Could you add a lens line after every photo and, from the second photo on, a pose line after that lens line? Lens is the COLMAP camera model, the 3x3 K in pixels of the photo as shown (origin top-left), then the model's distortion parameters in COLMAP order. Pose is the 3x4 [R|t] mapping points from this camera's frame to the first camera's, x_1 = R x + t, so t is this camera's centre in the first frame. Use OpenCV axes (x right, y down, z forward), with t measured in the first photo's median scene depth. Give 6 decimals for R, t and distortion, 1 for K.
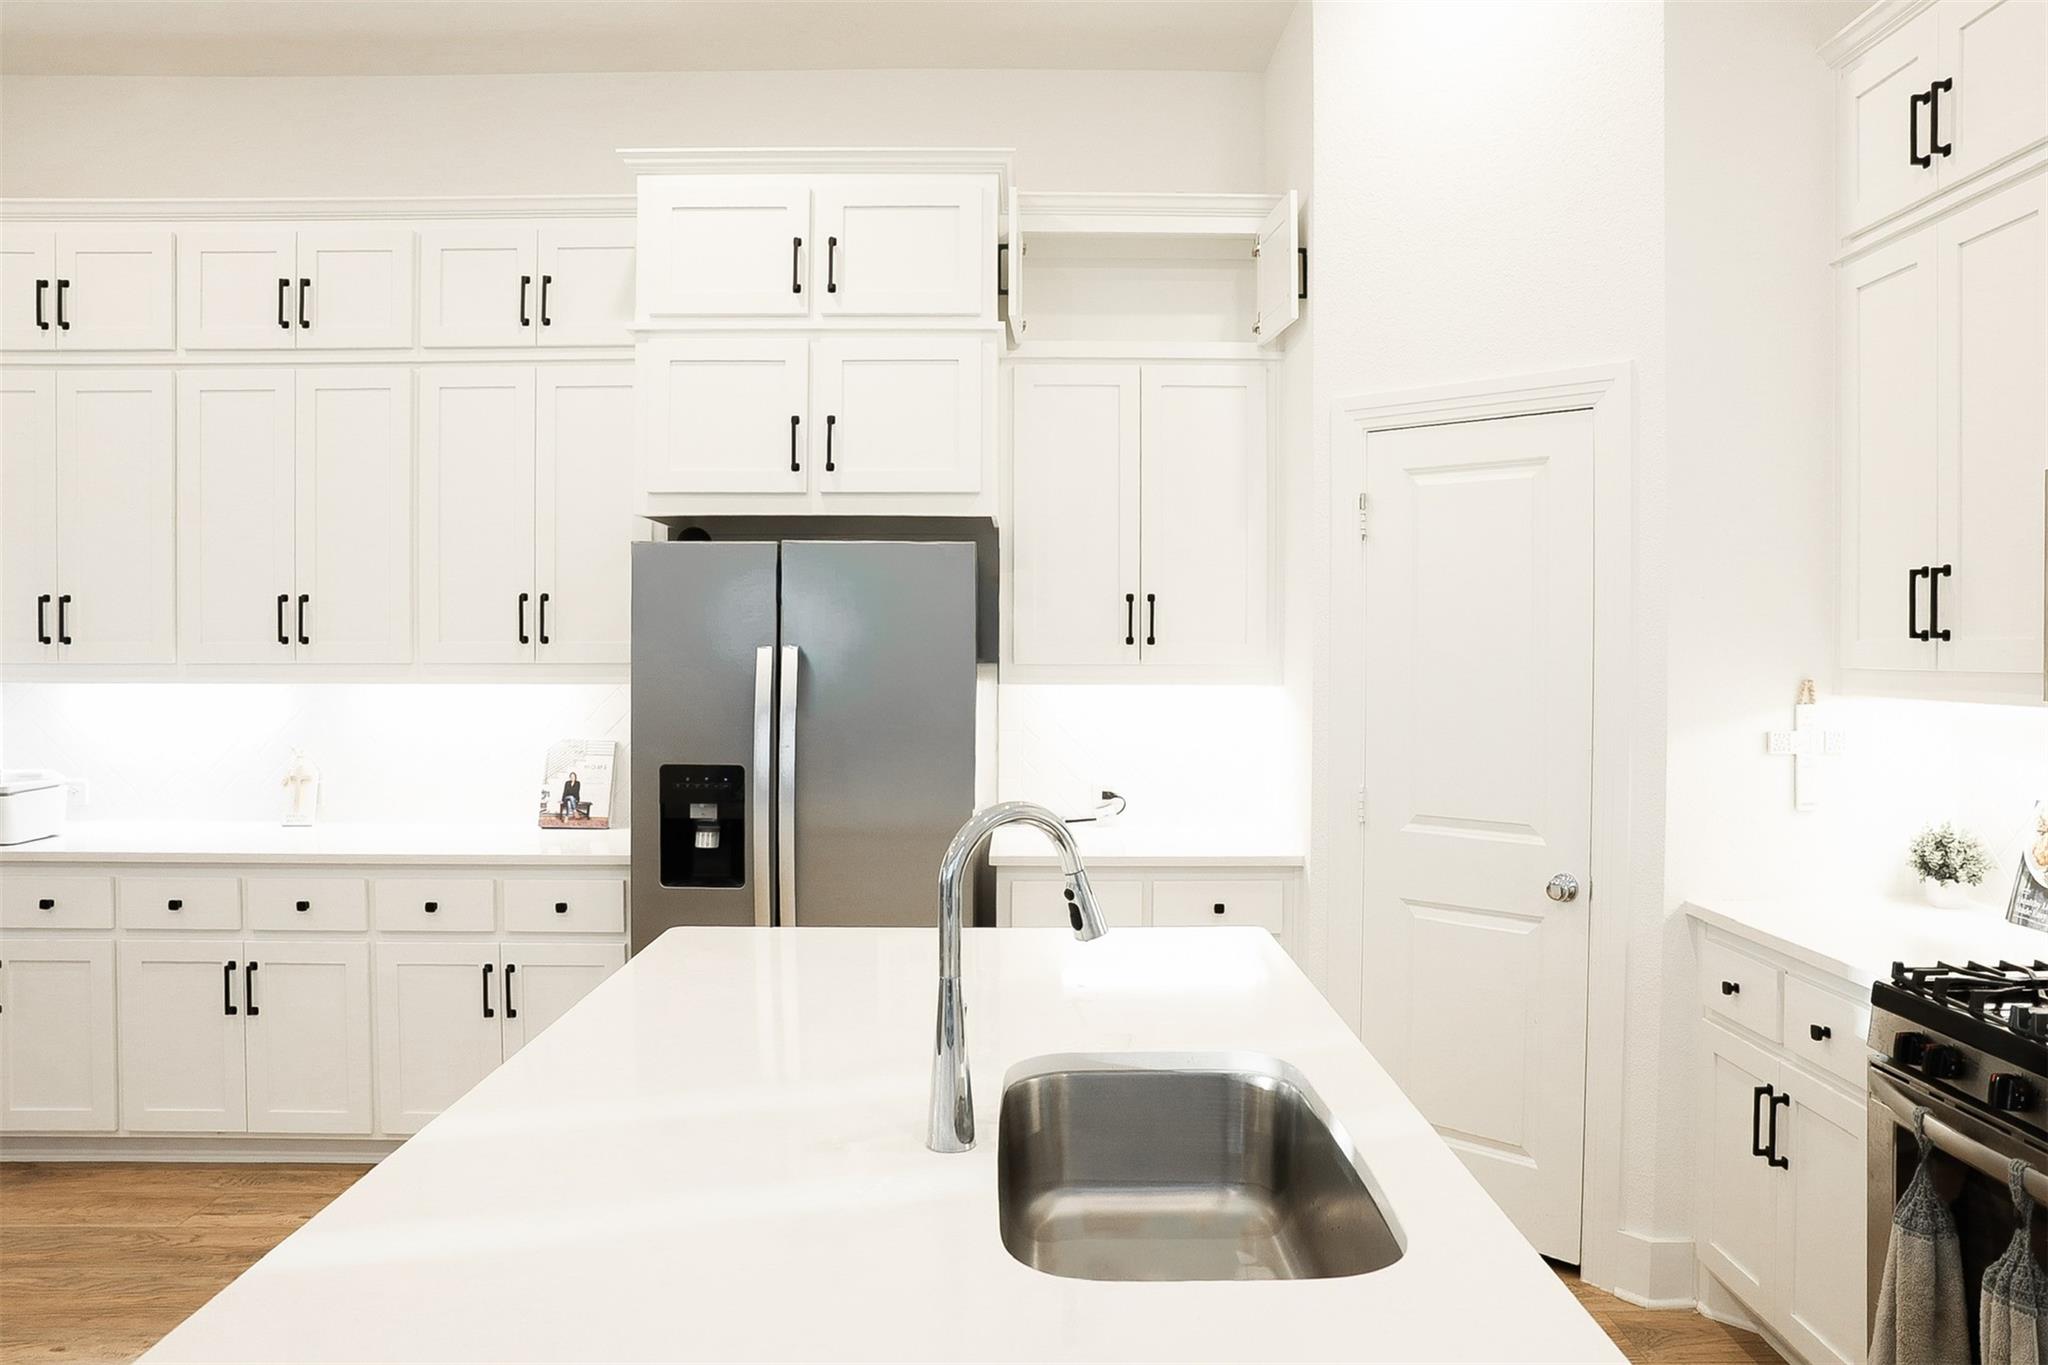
lens RADIAL K [[1442.1, 0, 1016.3], [0, 1442.1, 678.4], [0, 0, 1]] dist [-0.098011, 0.082327]
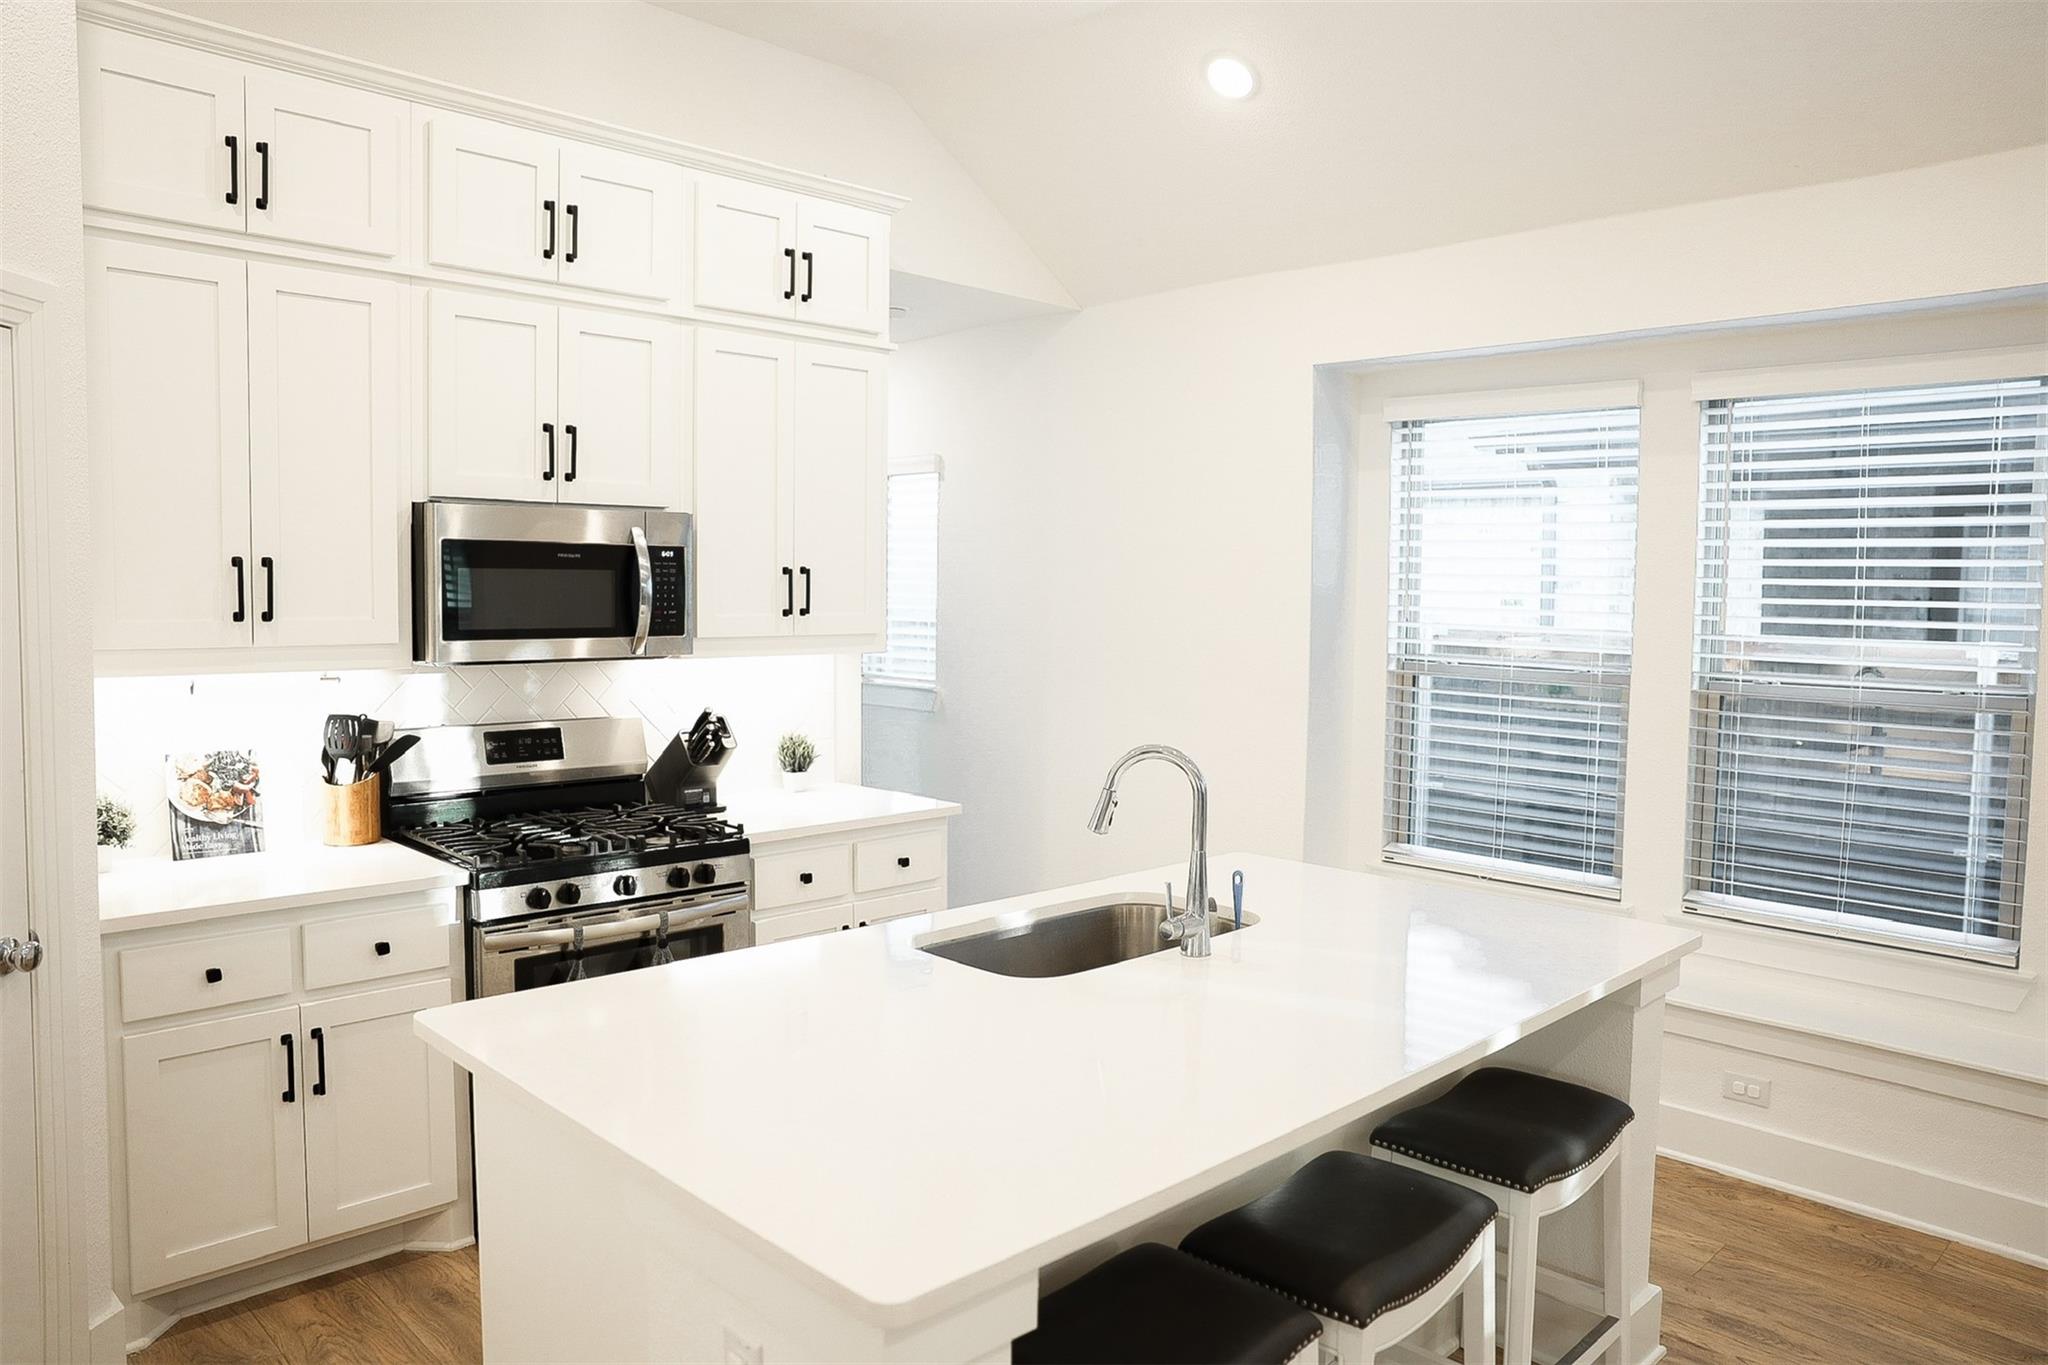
lens RADIAL K [[1442.1, 0, 1016.3], [0, 1442.1, 678.4], [0, 0, 1]] dist [-0.098011, 0.082327]
pose [[-0.695764, -0.058502, 0.715884, -0.452830], [0.002797, 0.996449, 0.084148, -0.054187], [-0.718265, 0.060549, -0.693130, 0.981021]]
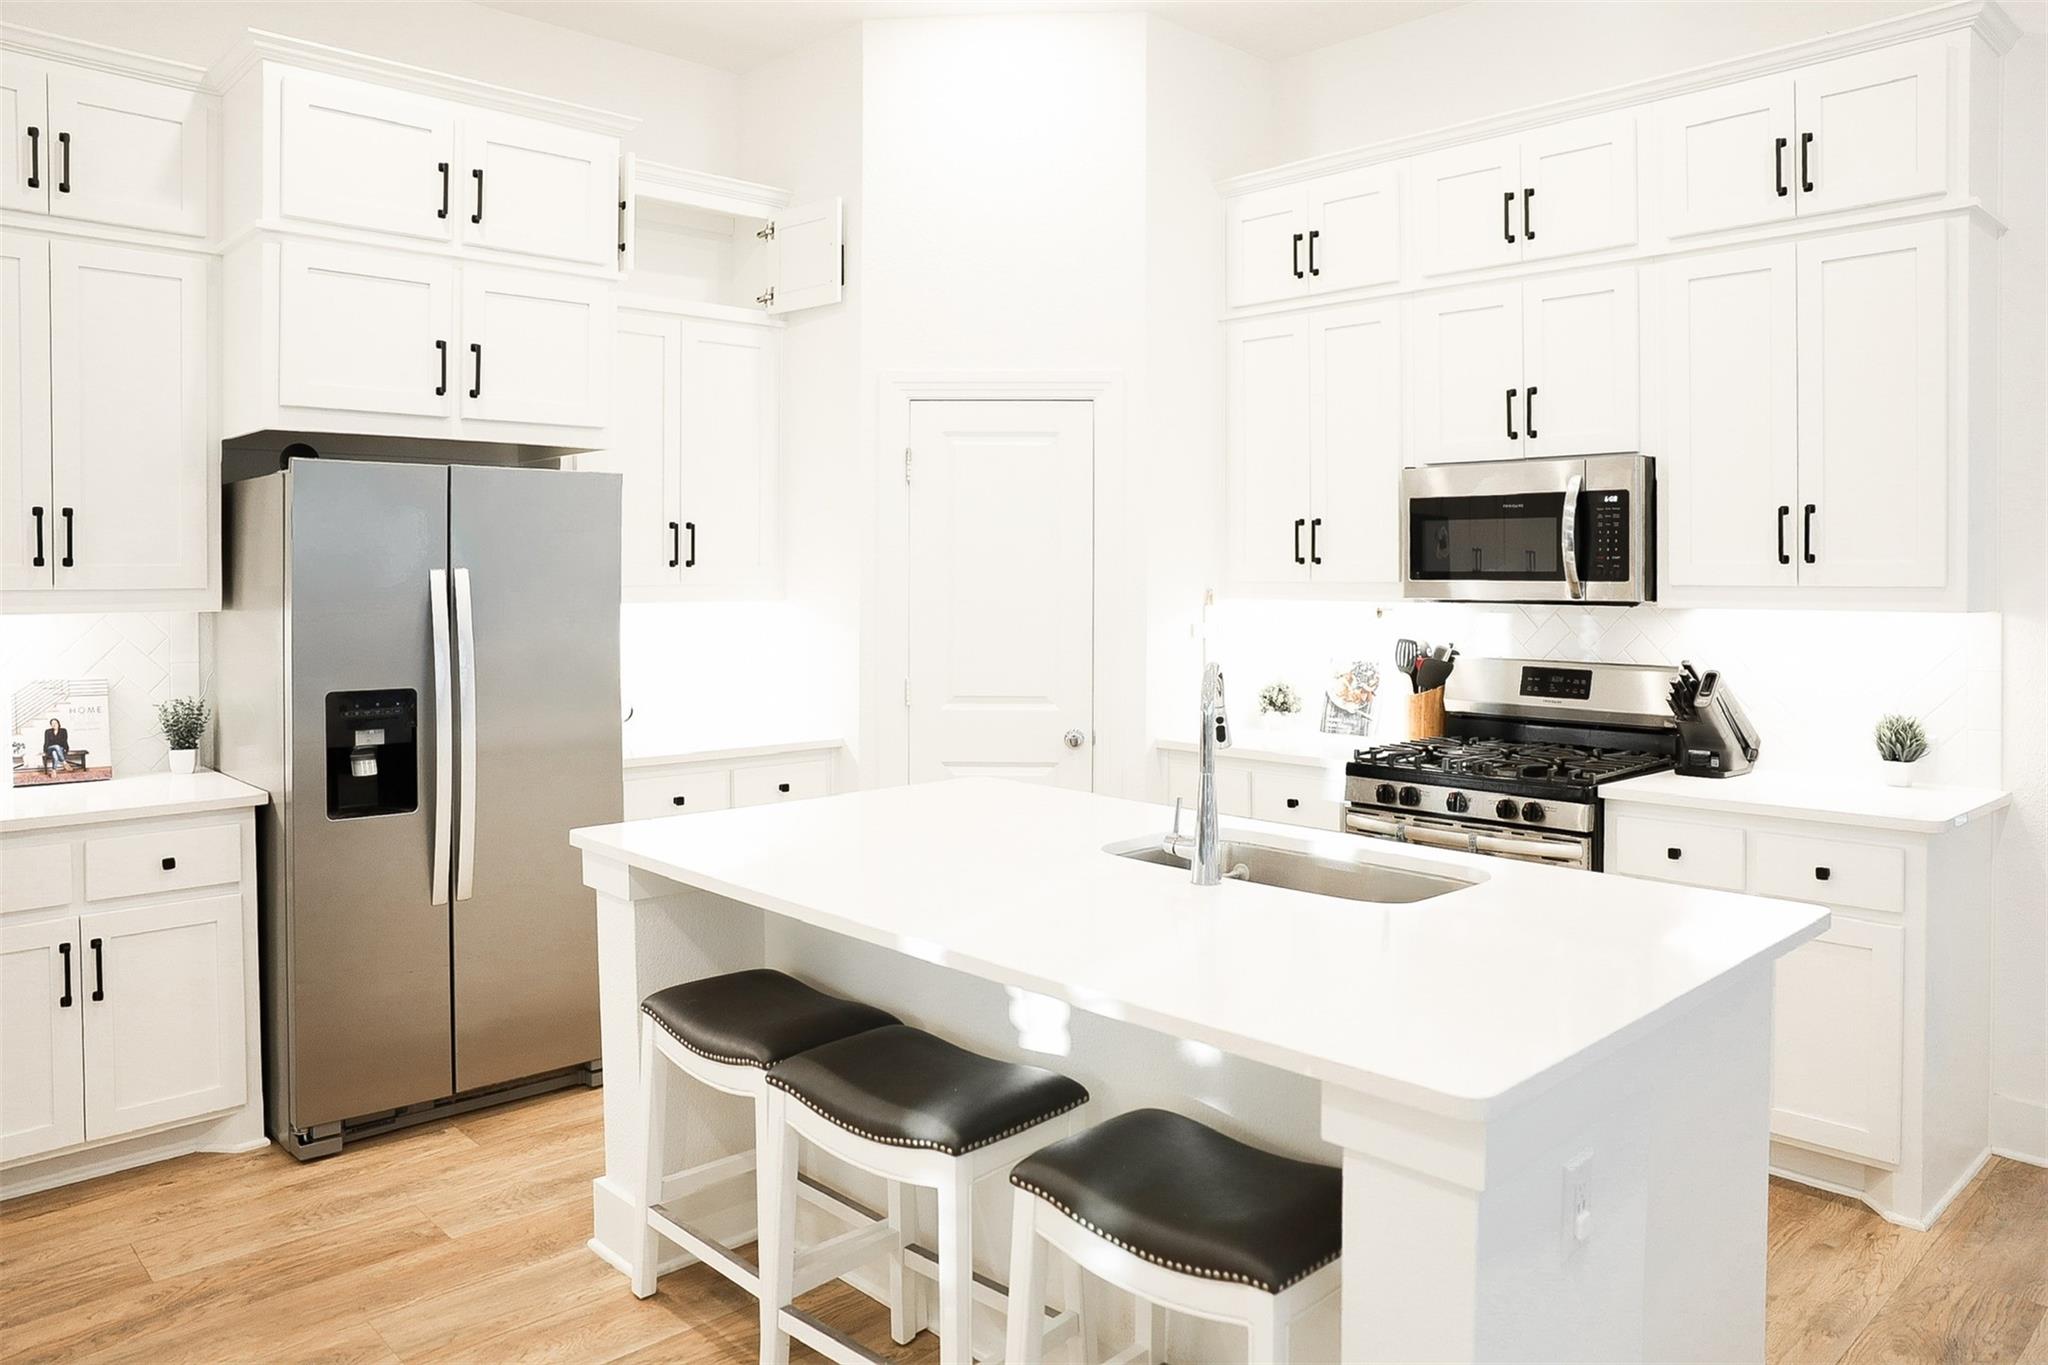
lens RADIAL K [[1438.9, 0, 1029.1], [0, 1438.9, 569.7], [0, 0, 1]] dist [-0.043568, 0.006602]
pose [[0.731327, -0.002062, 0.682024, -0.536529], [0.017565, 0.999721, -0.015812, 0.001424], [-0.681801, 0.023544, 0.731159, -0.011147]]
